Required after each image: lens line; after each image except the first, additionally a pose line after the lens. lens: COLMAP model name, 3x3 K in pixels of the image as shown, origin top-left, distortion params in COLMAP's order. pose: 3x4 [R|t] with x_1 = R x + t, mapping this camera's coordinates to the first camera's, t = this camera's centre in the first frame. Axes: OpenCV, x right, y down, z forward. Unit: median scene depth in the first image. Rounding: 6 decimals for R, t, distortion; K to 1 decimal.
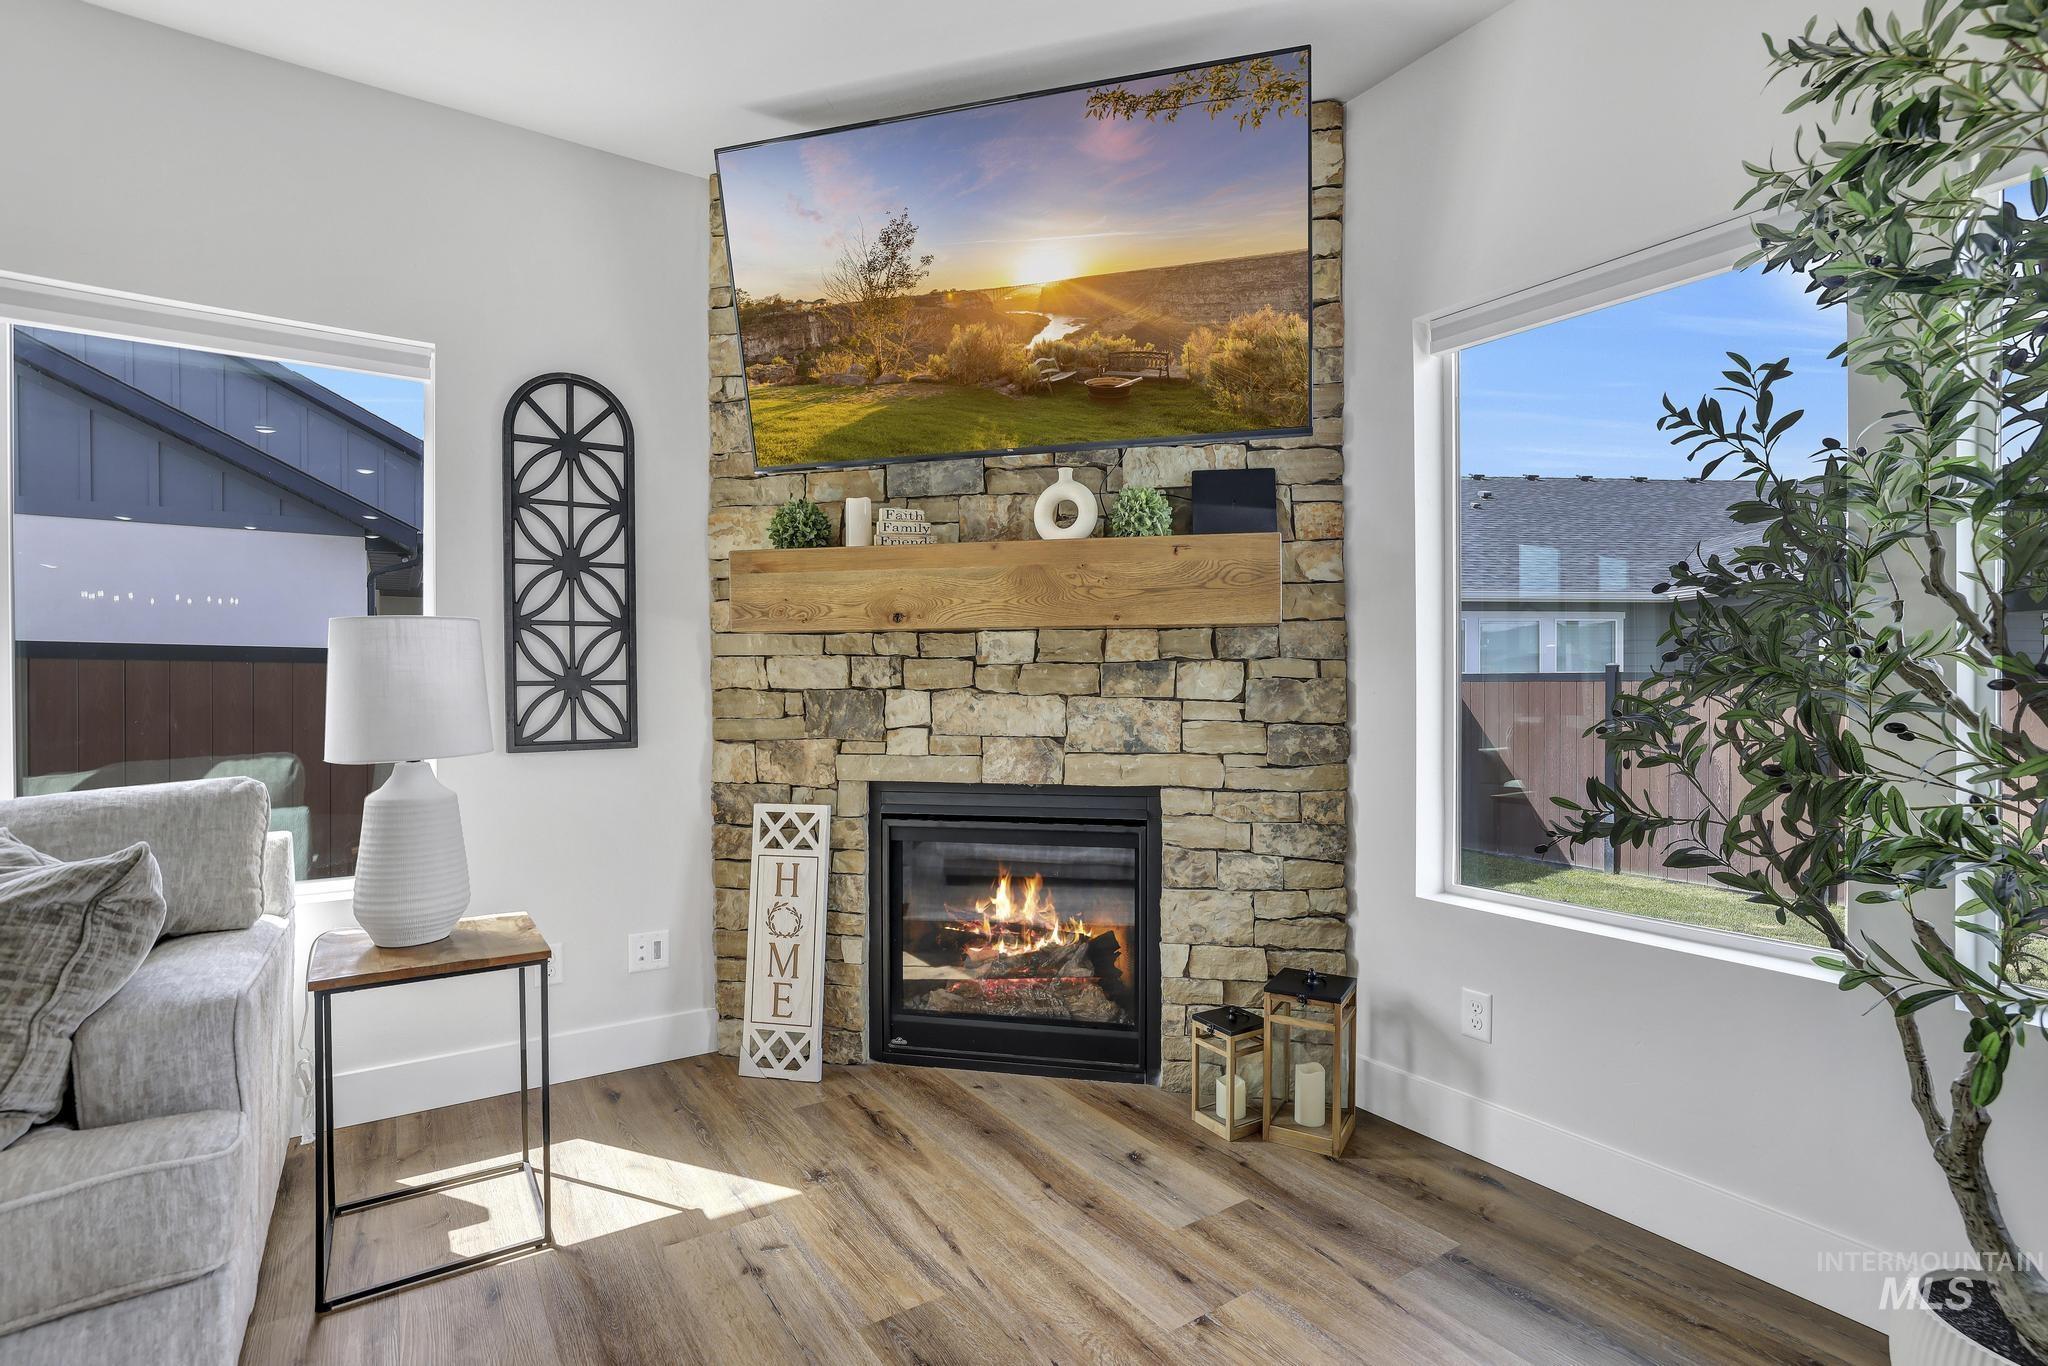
lens RADIAL K [[969.8, 0, 1024.0], [0, 969.8, 683.0], [0, 0, 1]] dist [-0.005283, 0.000147]
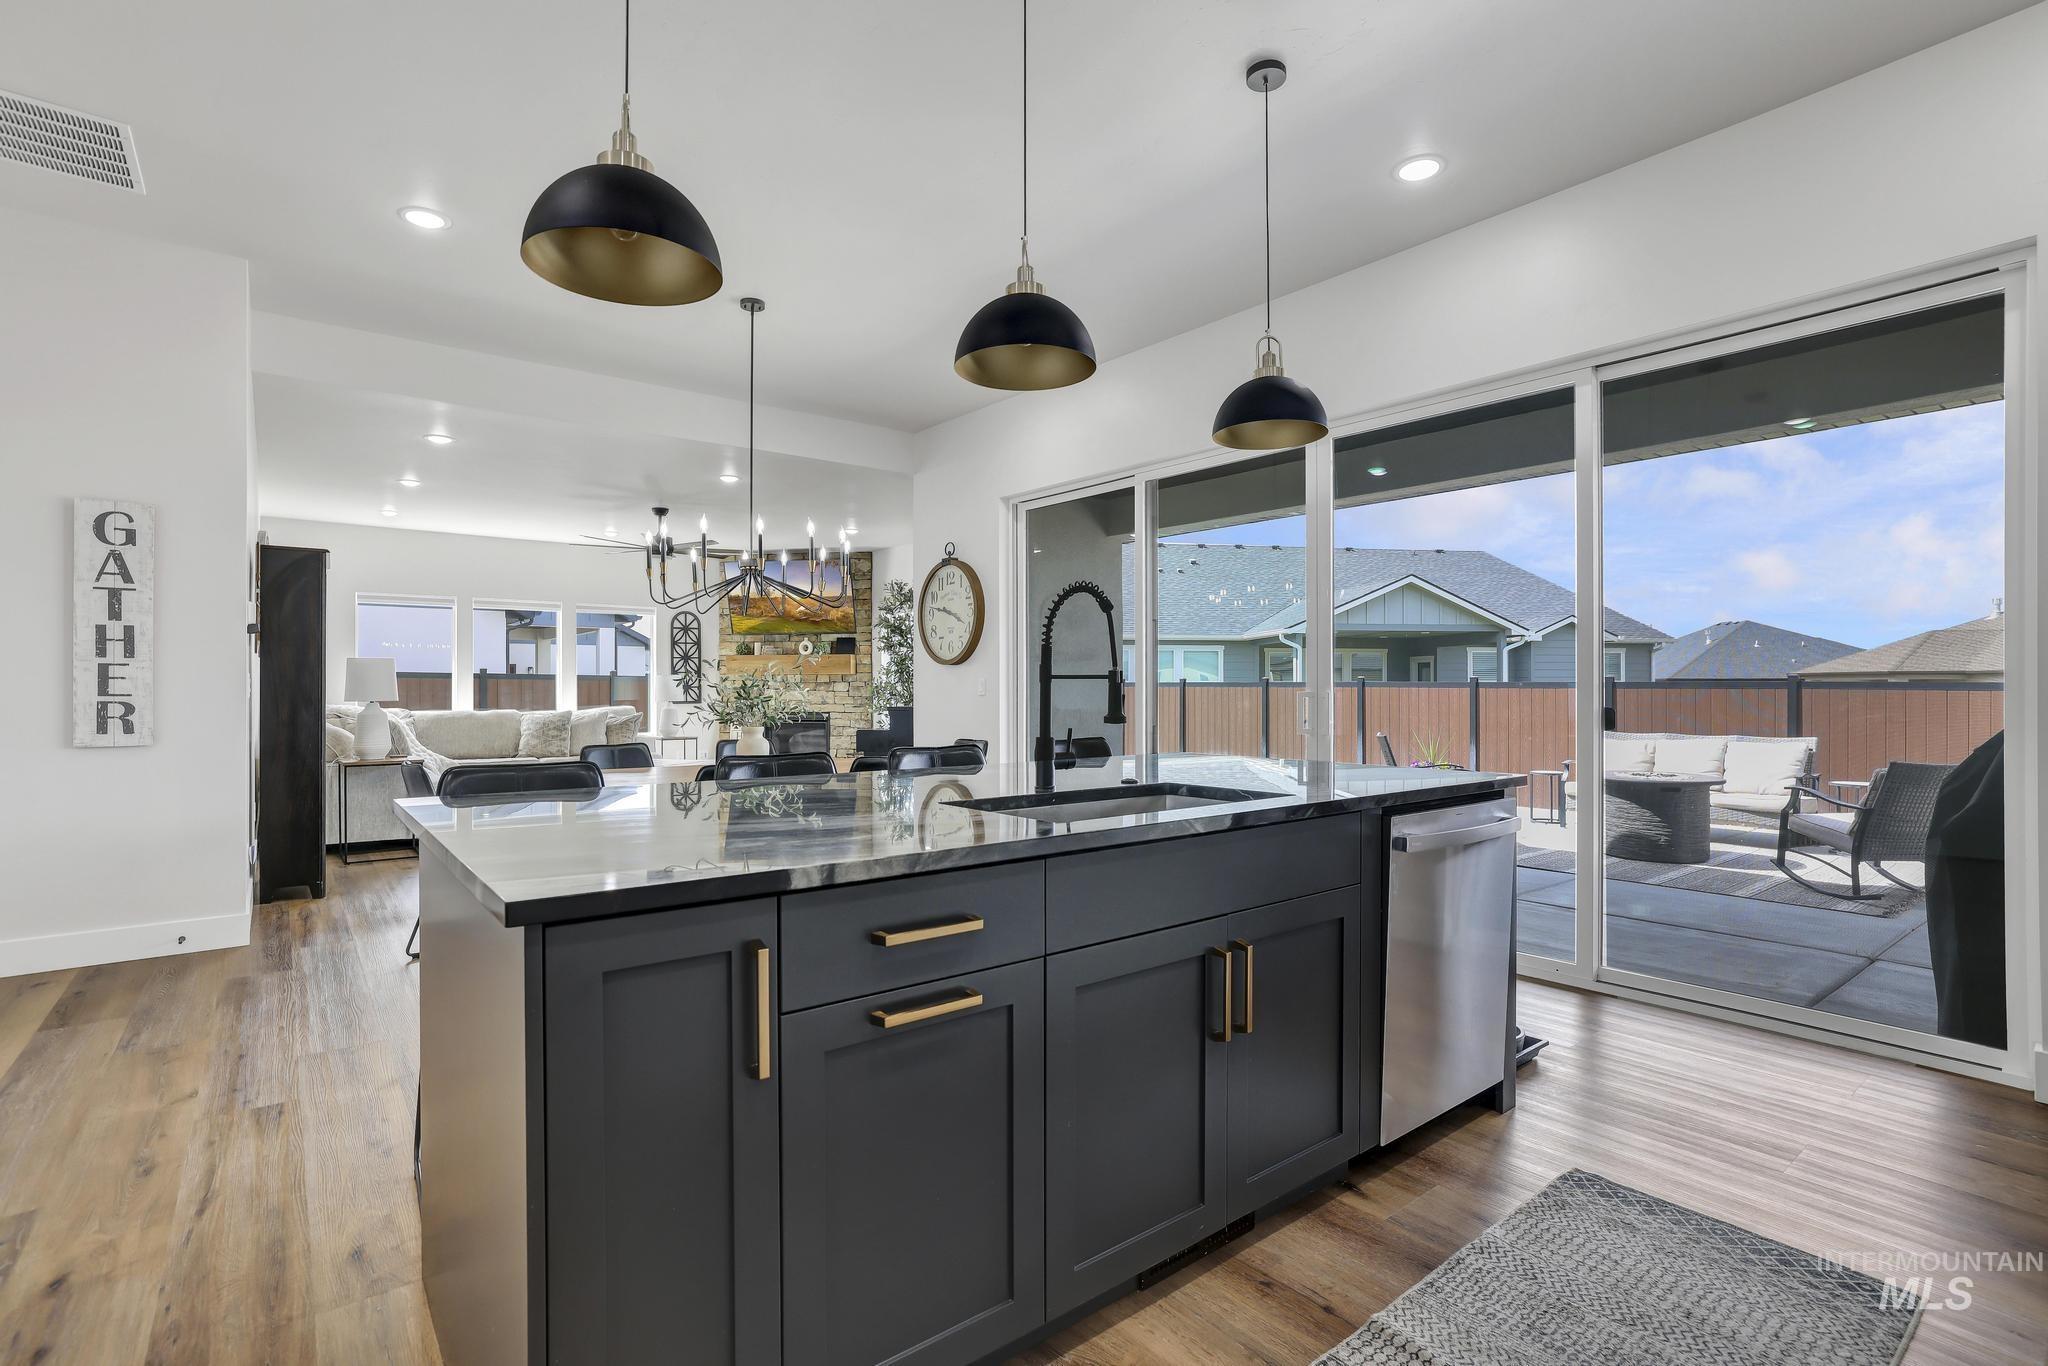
lens RADIAL K [[969.8, 0, 1024.0], [0, 969.8, 683.0], [0, 0, 1]] dist [-0.005283, 0.000147]
pose [[0.996954, 0.003372, 0.077925, 0.648377], [-0.003259, 0.999993, -0.001581, -0.015316], [-0.077930, 0.001323, 0.996958, -3.251164]]
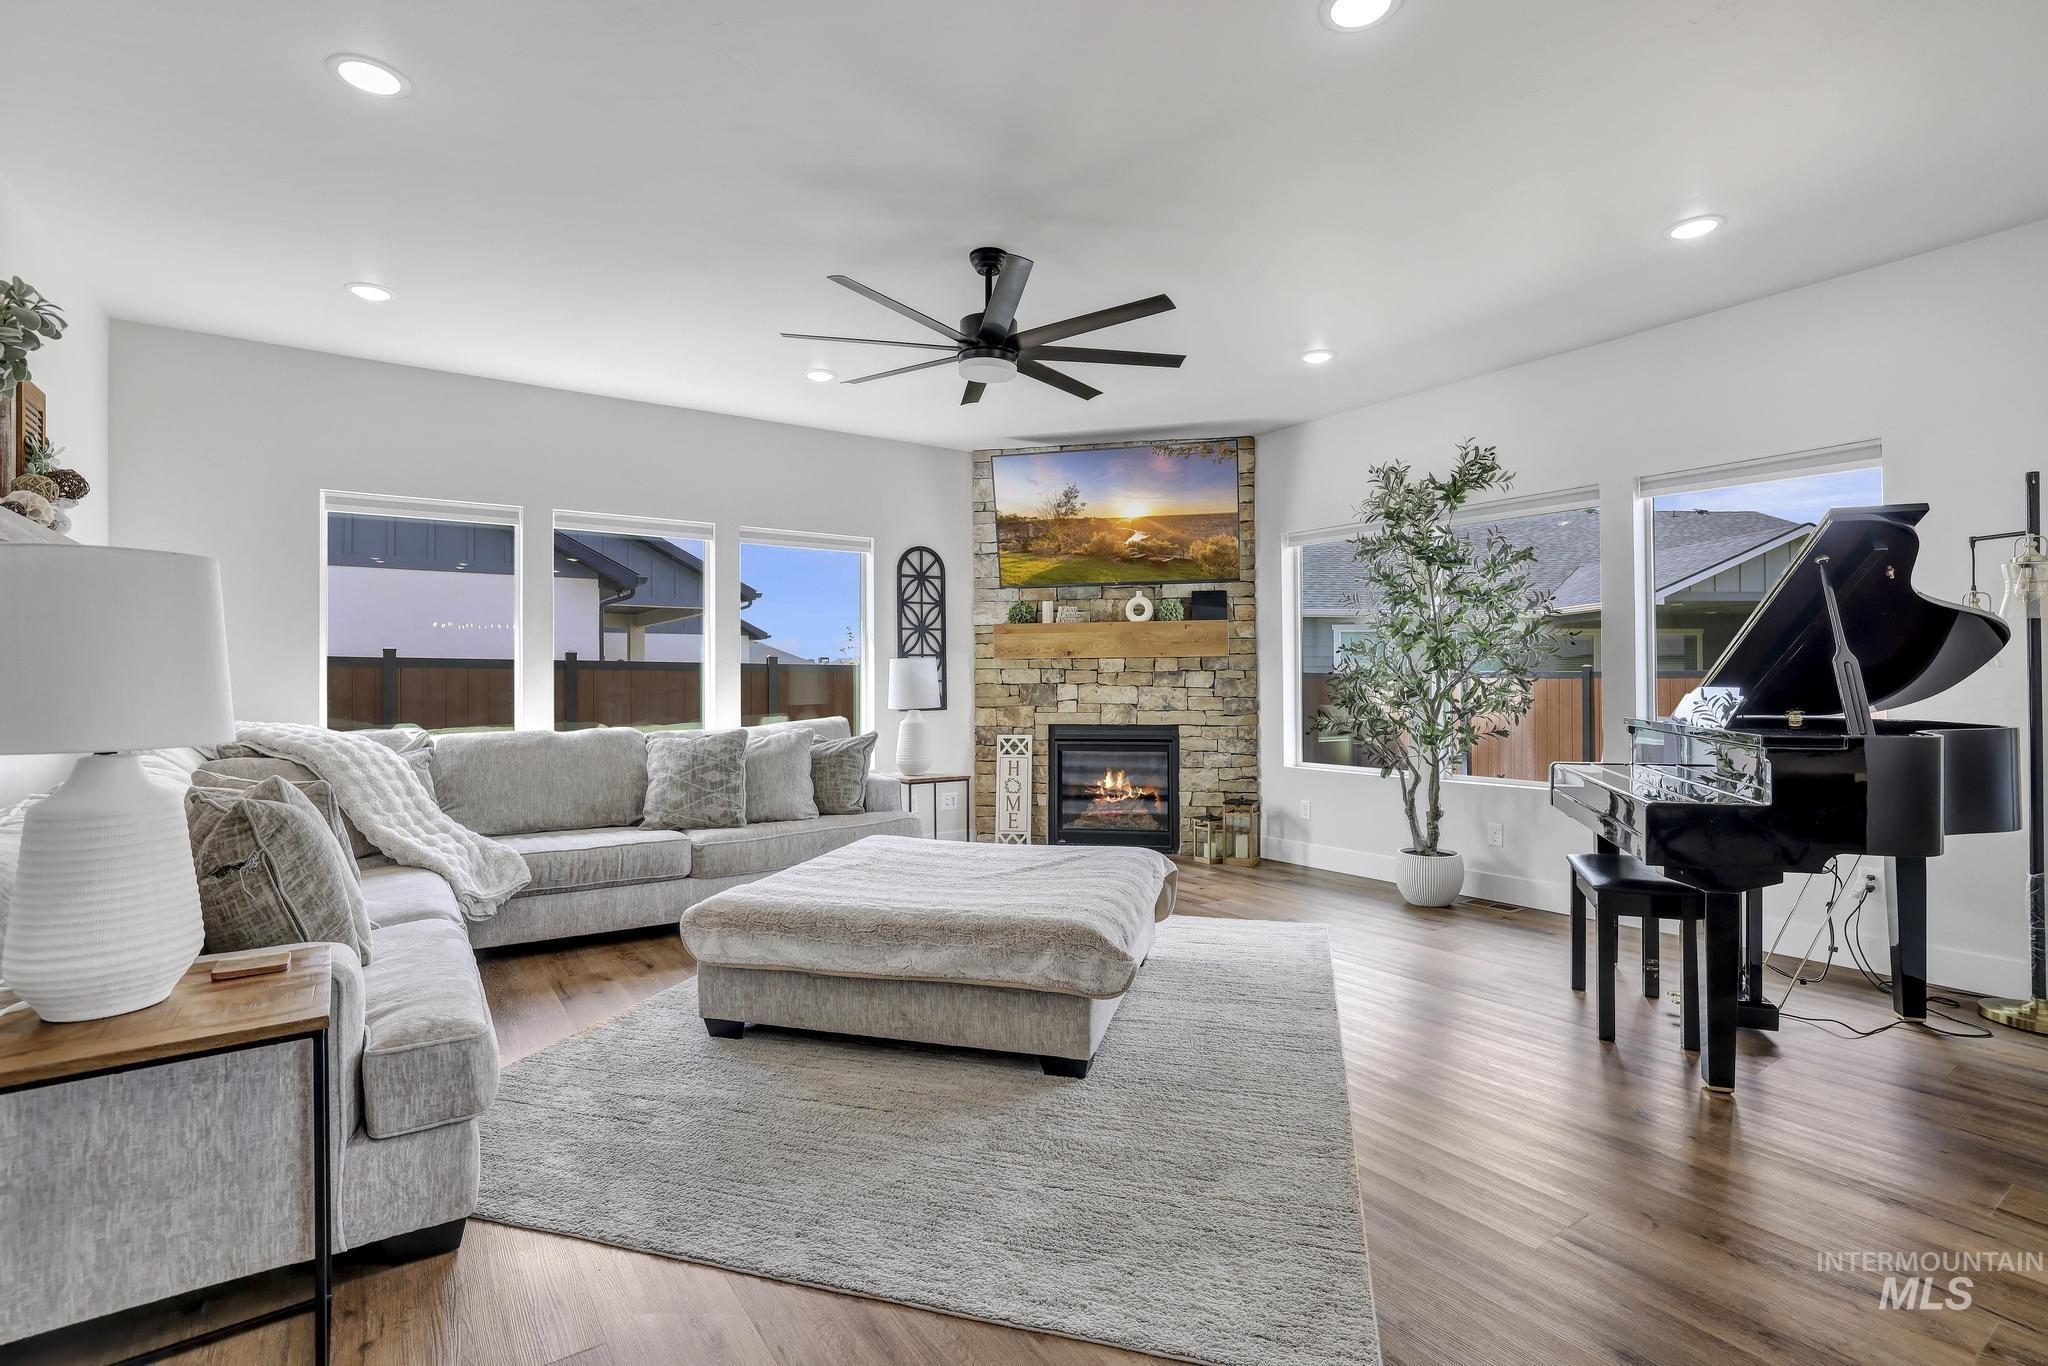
lens RADIAL K [[941.5, 0, 1024.6], [0, 941.5, 670.4], [0, 0, 1]] dist [-0.001084, 0.000015]
pose [[0.999365, -0.002500, 0.035557, -0.311479], [0.002885, 0.999938, -0.010801, -0.001201], [-0.035528, 0.010897, 0.999309, -1.258636]]
